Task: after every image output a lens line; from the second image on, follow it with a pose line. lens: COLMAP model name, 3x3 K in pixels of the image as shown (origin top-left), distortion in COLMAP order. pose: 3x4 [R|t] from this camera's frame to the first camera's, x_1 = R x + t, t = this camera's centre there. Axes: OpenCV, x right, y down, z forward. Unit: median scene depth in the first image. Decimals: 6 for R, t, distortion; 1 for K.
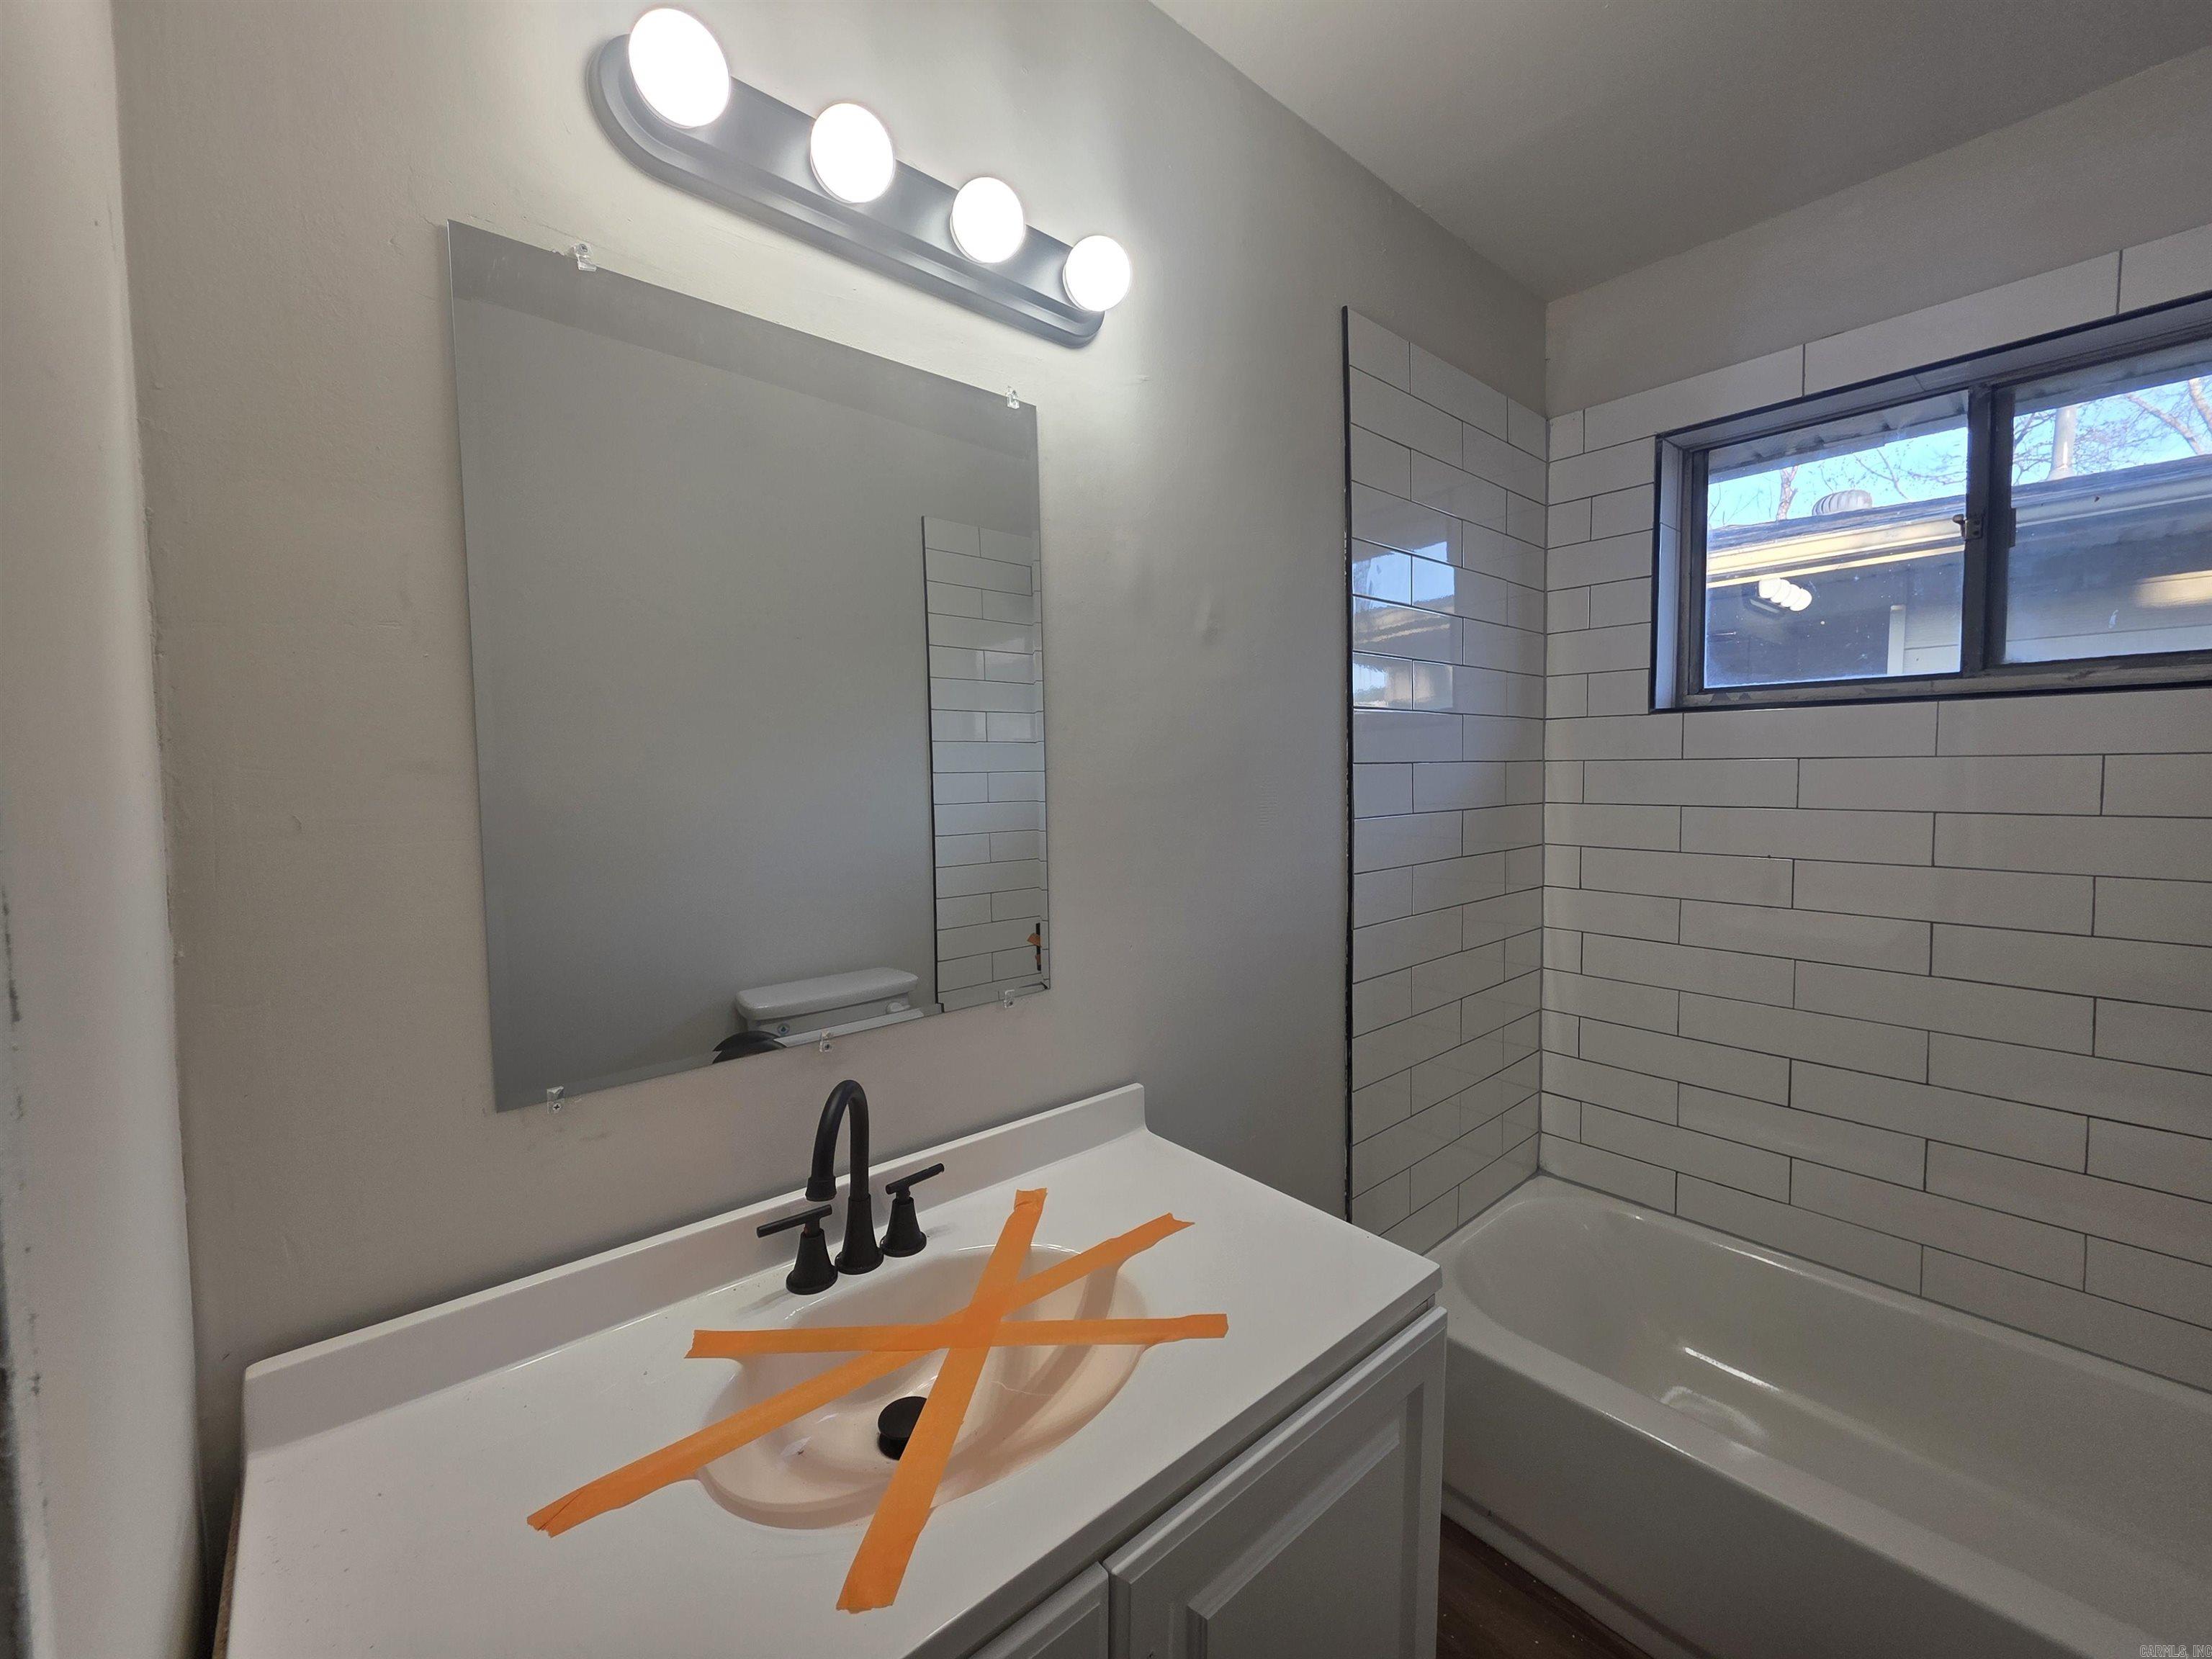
lens RADIAL K [[887.5, 0, 1107.6], [0, 887.5, 812.0], [0, 0, 1]] dist [0.003319, -0.000066]
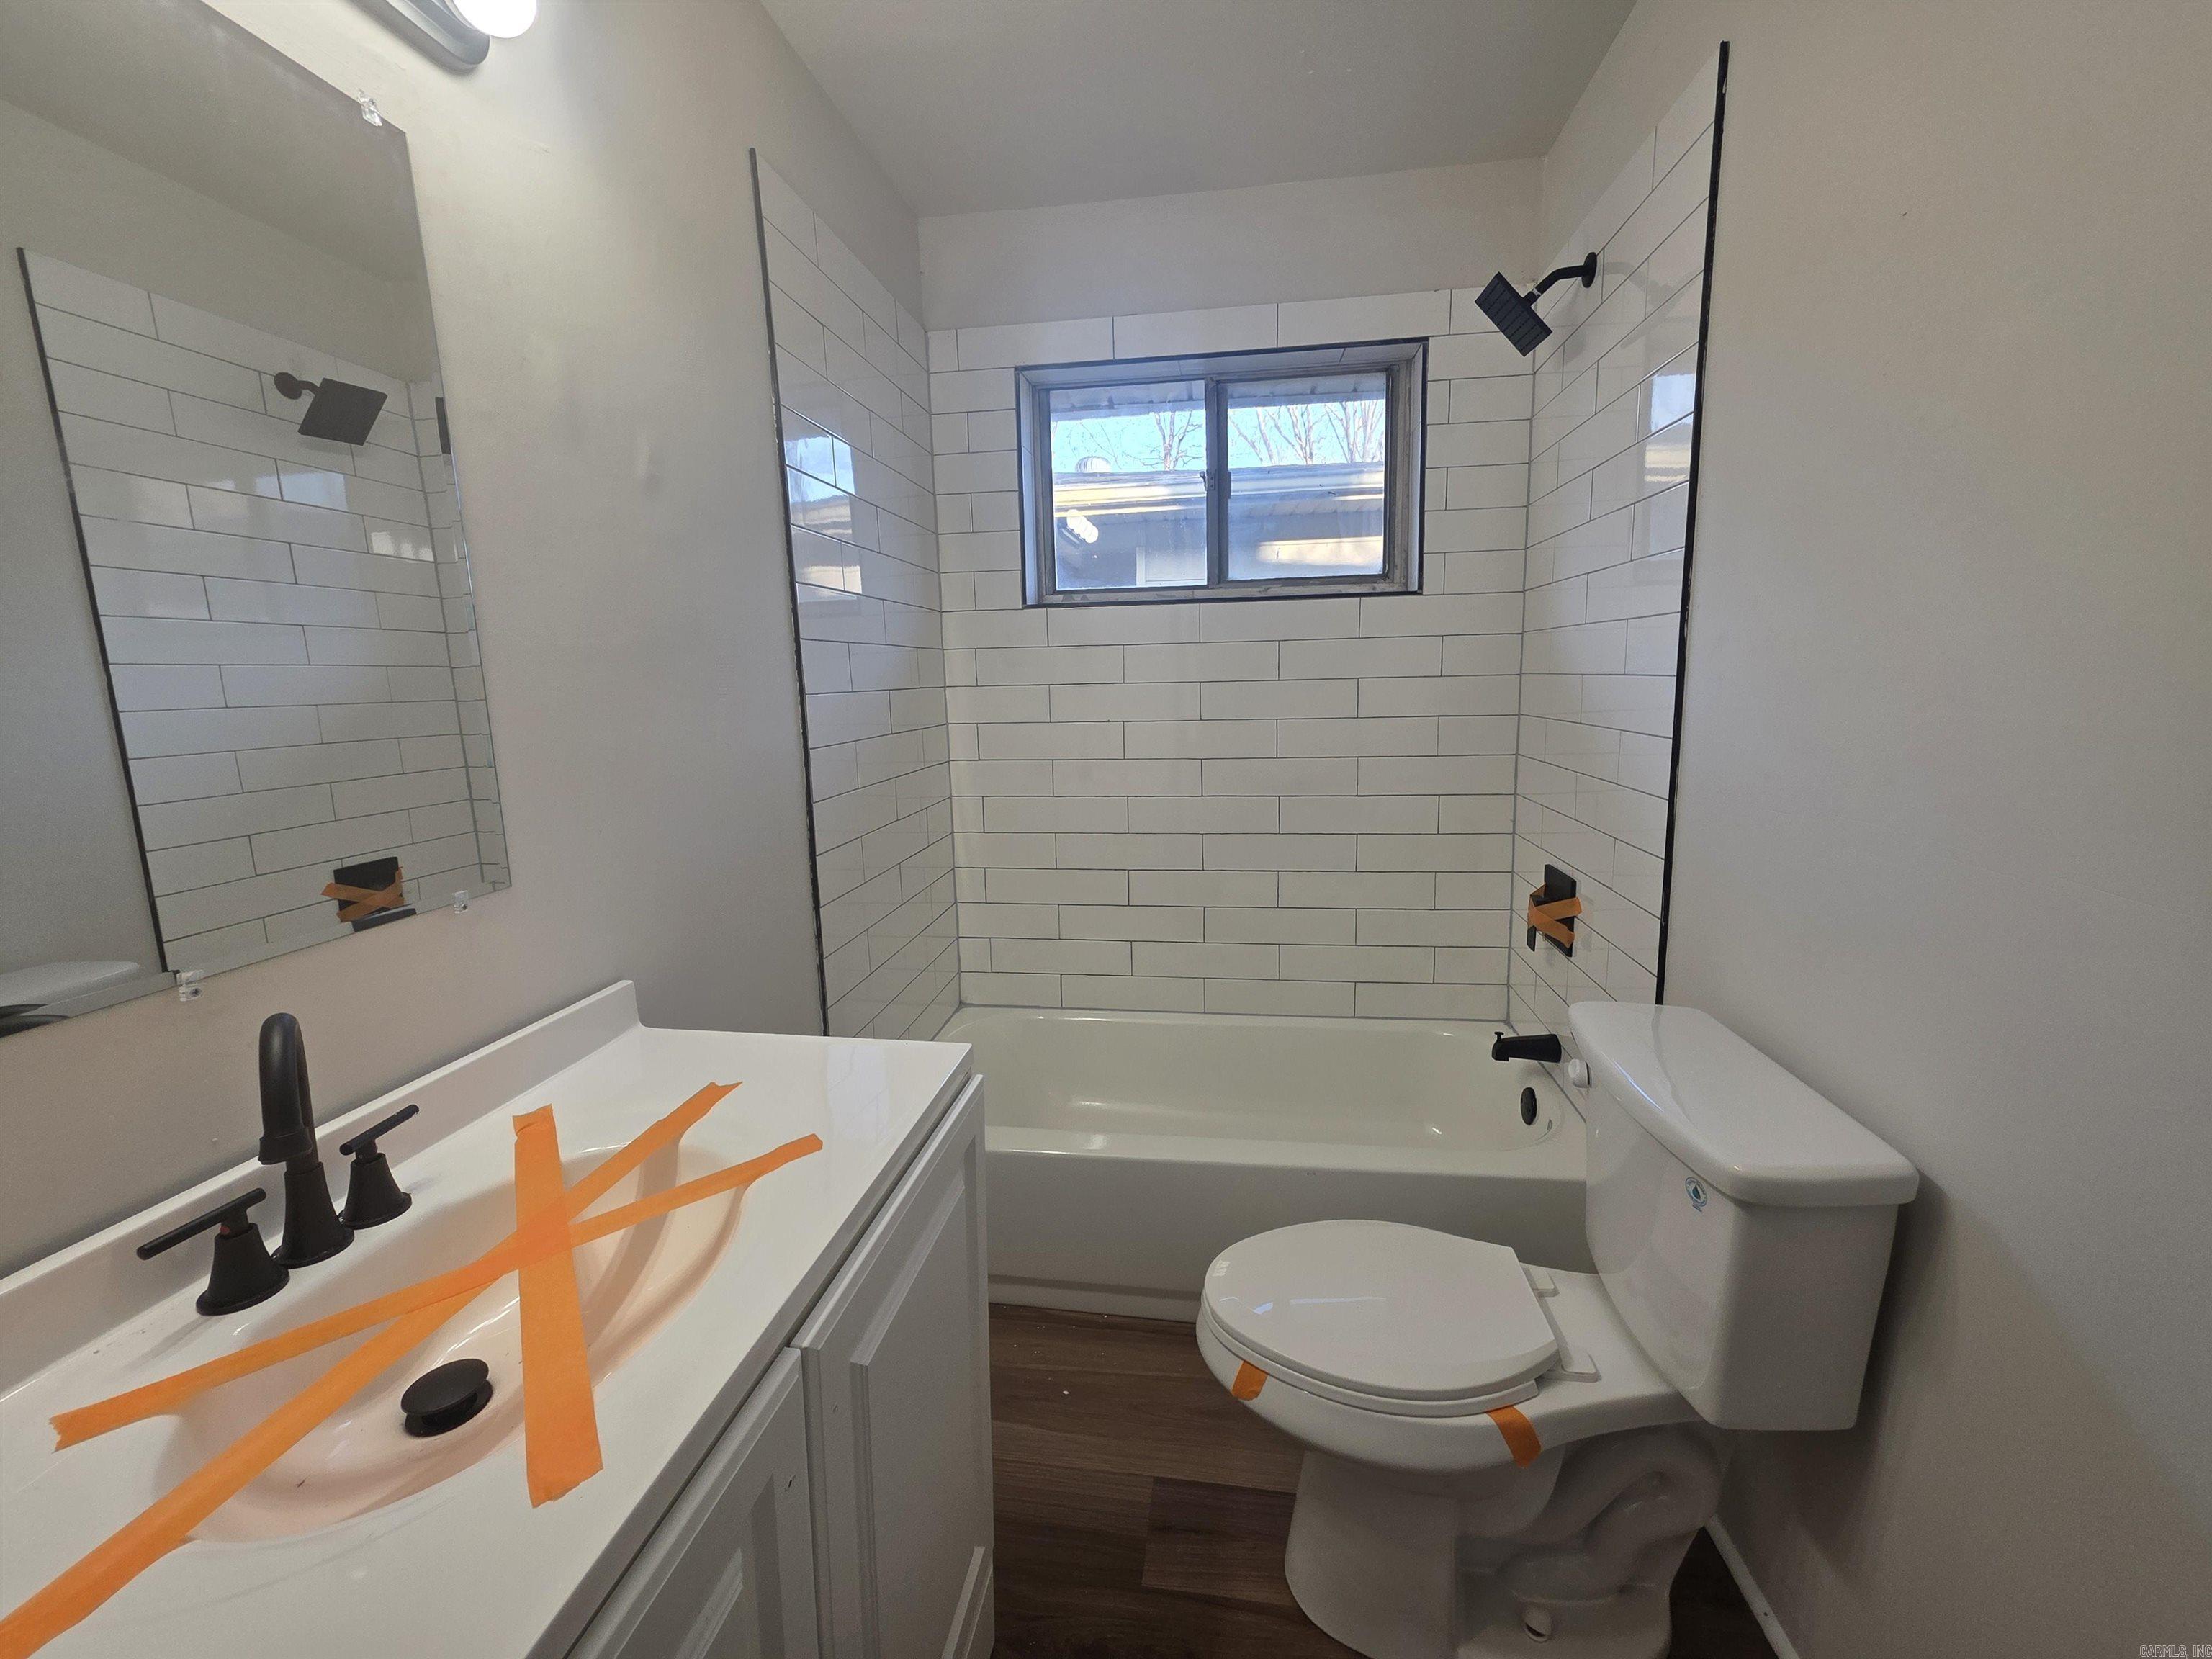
lens RADIAL K [[892.3, 0, 1111.6], [0, 892.3, 810.4], [0, 0, 1]] dist [0.003694, -0.000059]
pose [[0.755986, -0.101699, 0.646640, -0.128096], [0.044883, 0.993586, 0.103792, 0.048601], [-0.653048, -0.049442, 0.755701, -0.003528]]
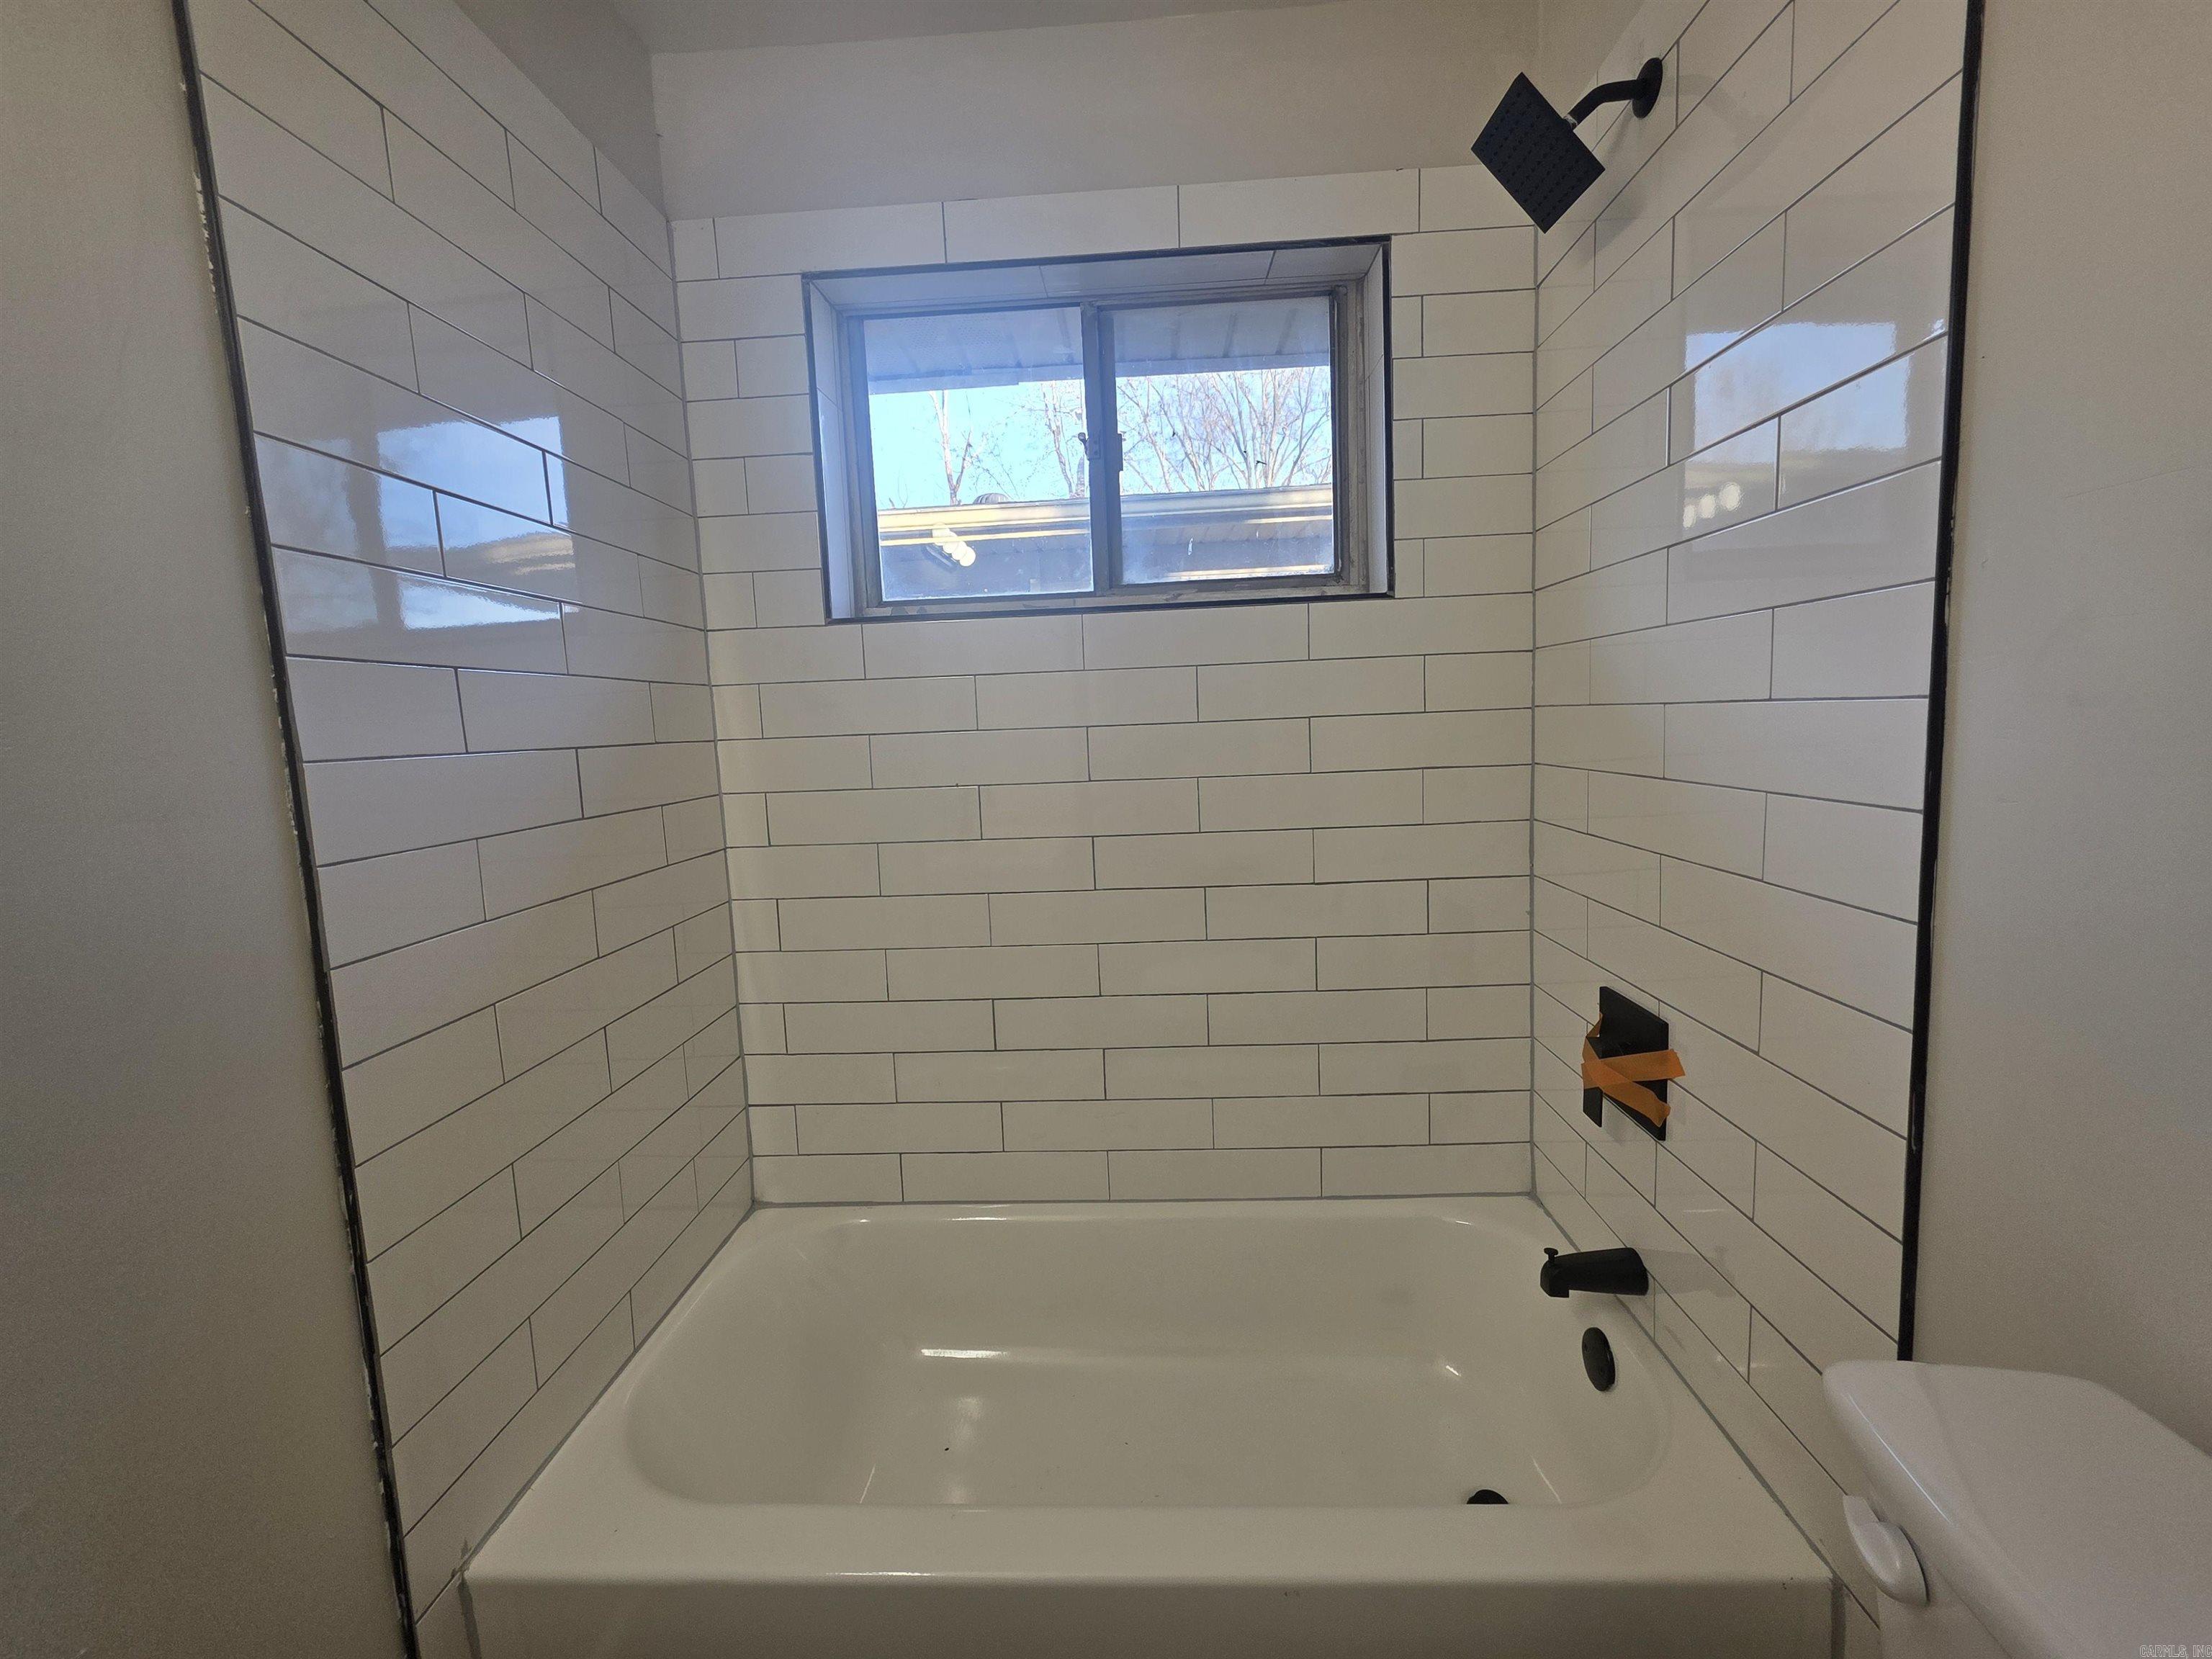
lens RADIAL K [[955.5, 0, 1113.4], [0, 955.5, 832.4], [0, 0, 1]] dist [0.002892, 0.000065]
pose [[0.685223, -0.099583, 0.721493, 0.158859], [0.066576, 0.995025, 0.074108, 0.039602], [-0.725284, -0.002747, 0.688445, 0.234502]]
